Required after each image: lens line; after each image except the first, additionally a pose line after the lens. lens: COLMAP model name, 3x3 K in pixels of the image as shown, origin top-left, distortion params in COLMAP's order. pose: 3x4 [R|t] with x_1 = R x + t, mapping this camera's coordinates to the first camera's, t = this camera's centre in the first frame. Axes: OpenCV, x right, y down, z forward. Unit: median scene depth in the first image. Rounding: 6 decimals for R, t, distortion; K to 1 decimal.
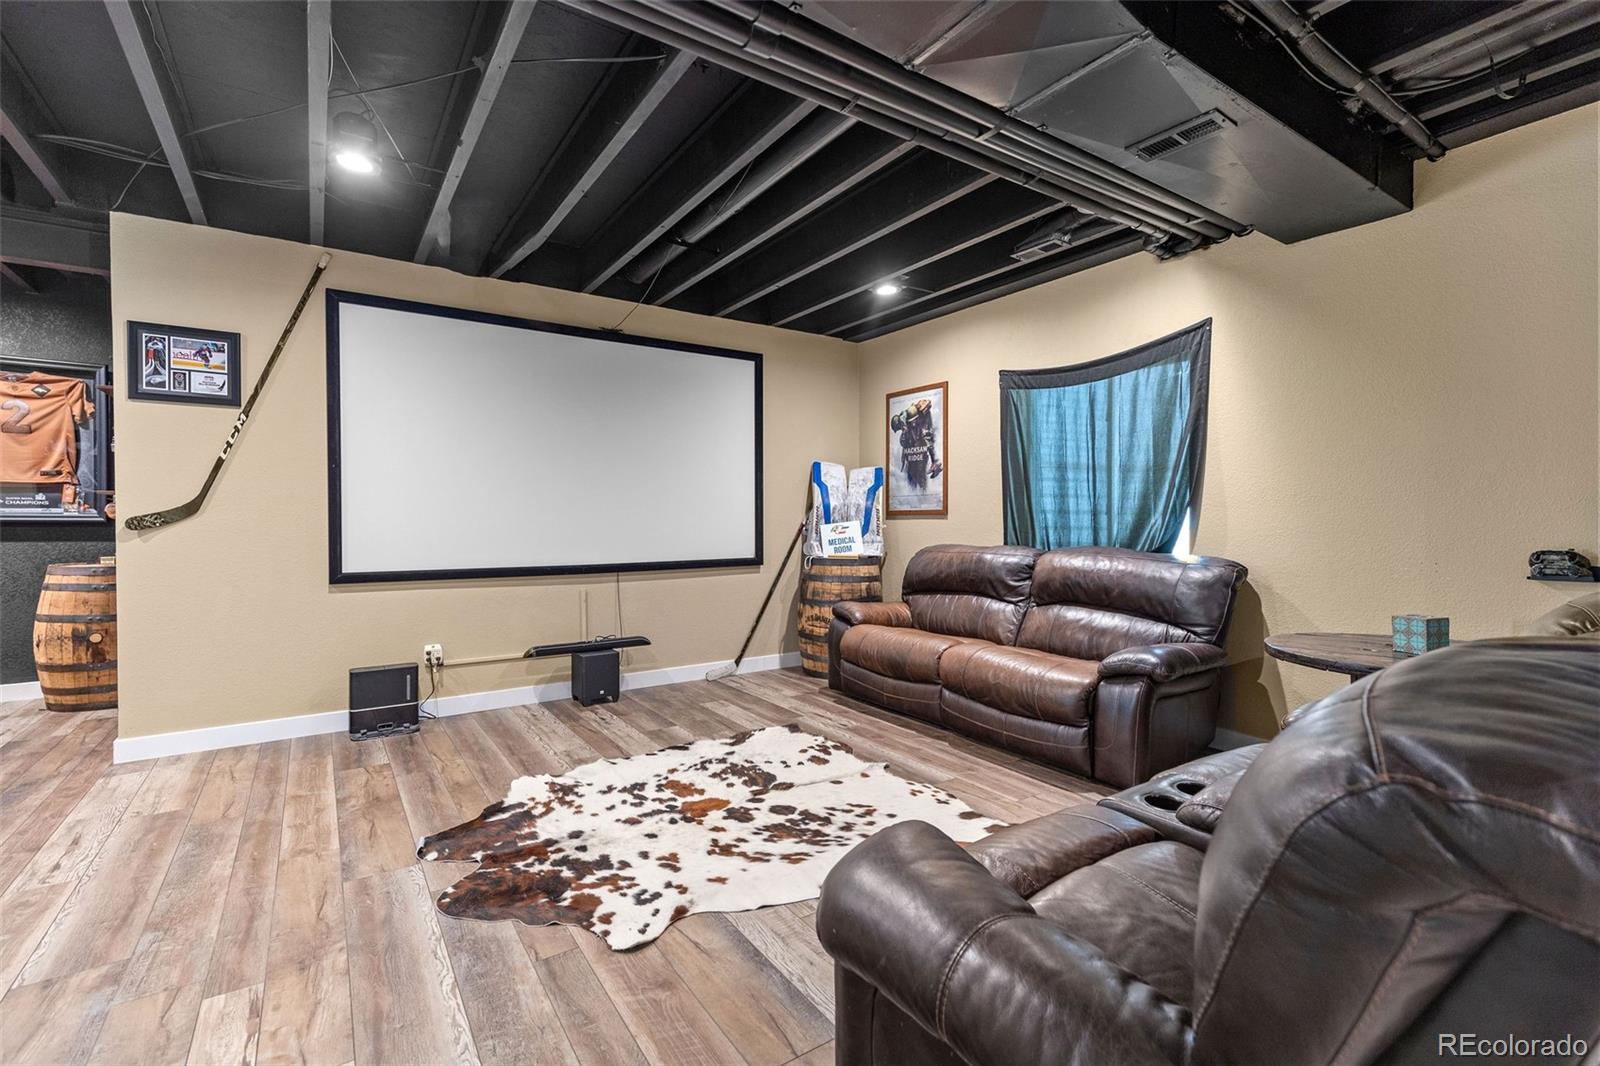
lens RADIAL K [[714.5, 0, 794.9], [0, 714.5, 515.7], [0, 0, 1]] dist [0.004220, 0.000632]
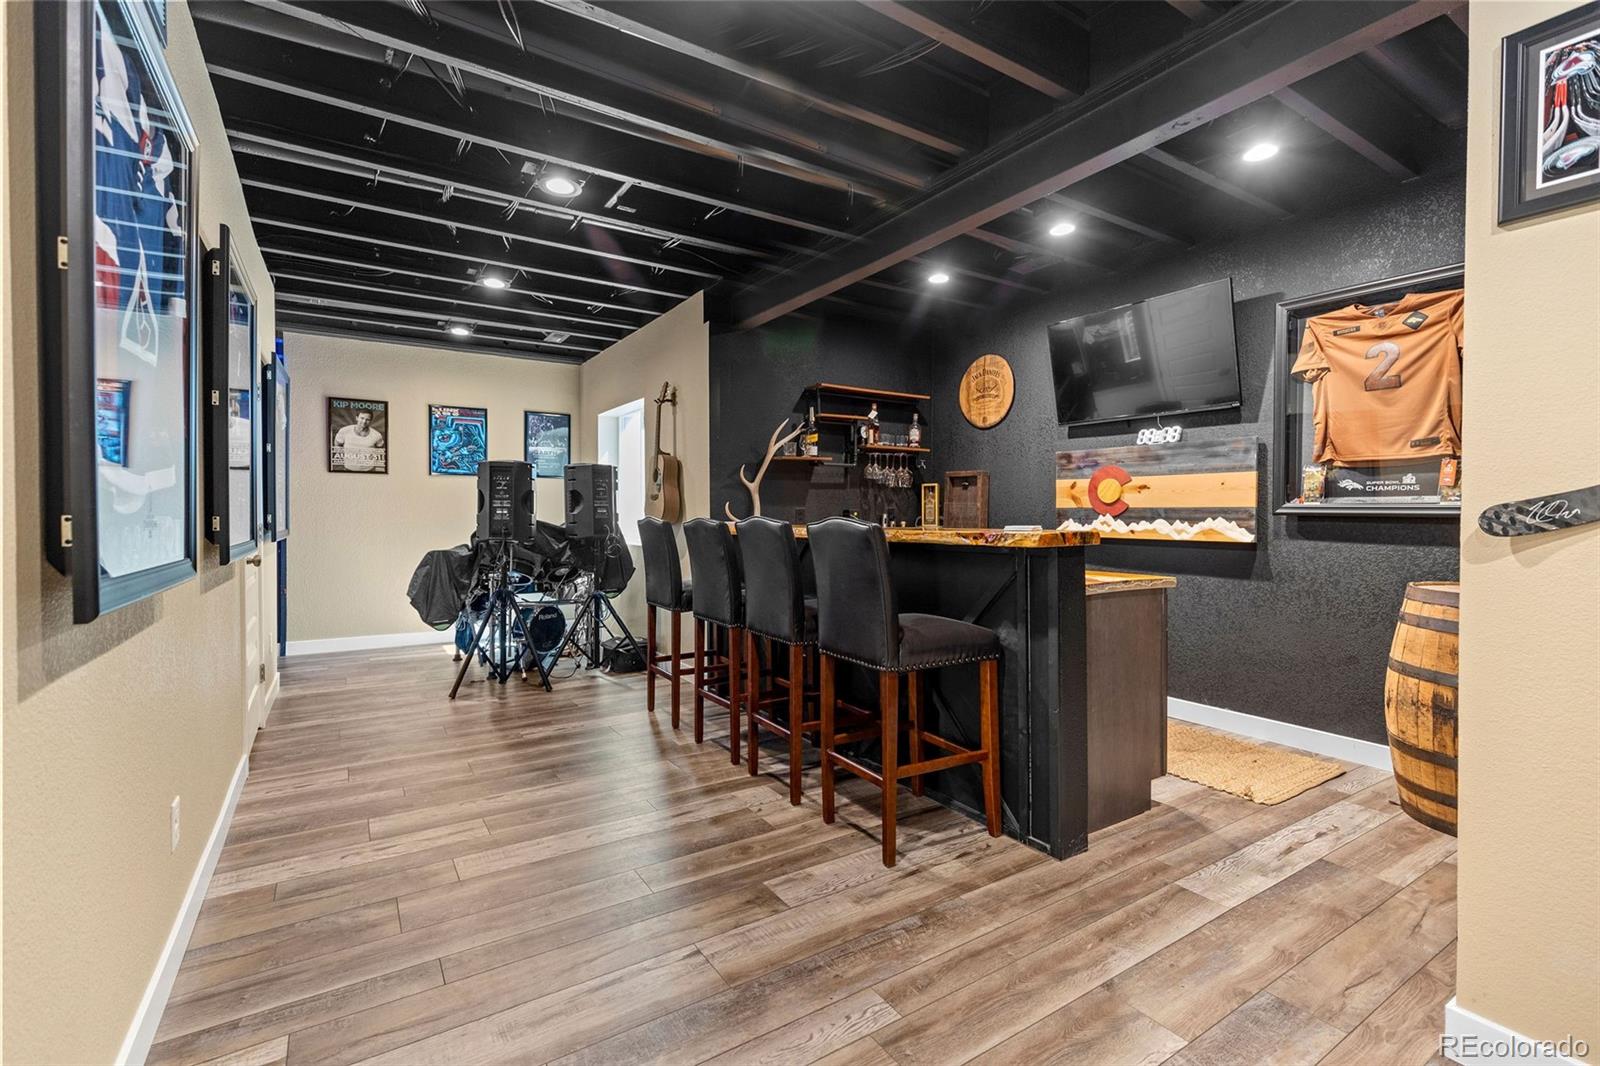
lens RADIAL K [[714.5, 0, 794.9], [0, 714.5, 515.7], [0, 0, 1]] dist [0.004220, 0.000632]
pose [[-0.025122, 0.015544, -0.999564, -0.387227], [-0.012798, 0.999792, 0.015869, 0.005202], [0.999602, 0.013192, -0.024918, 0.470596]]
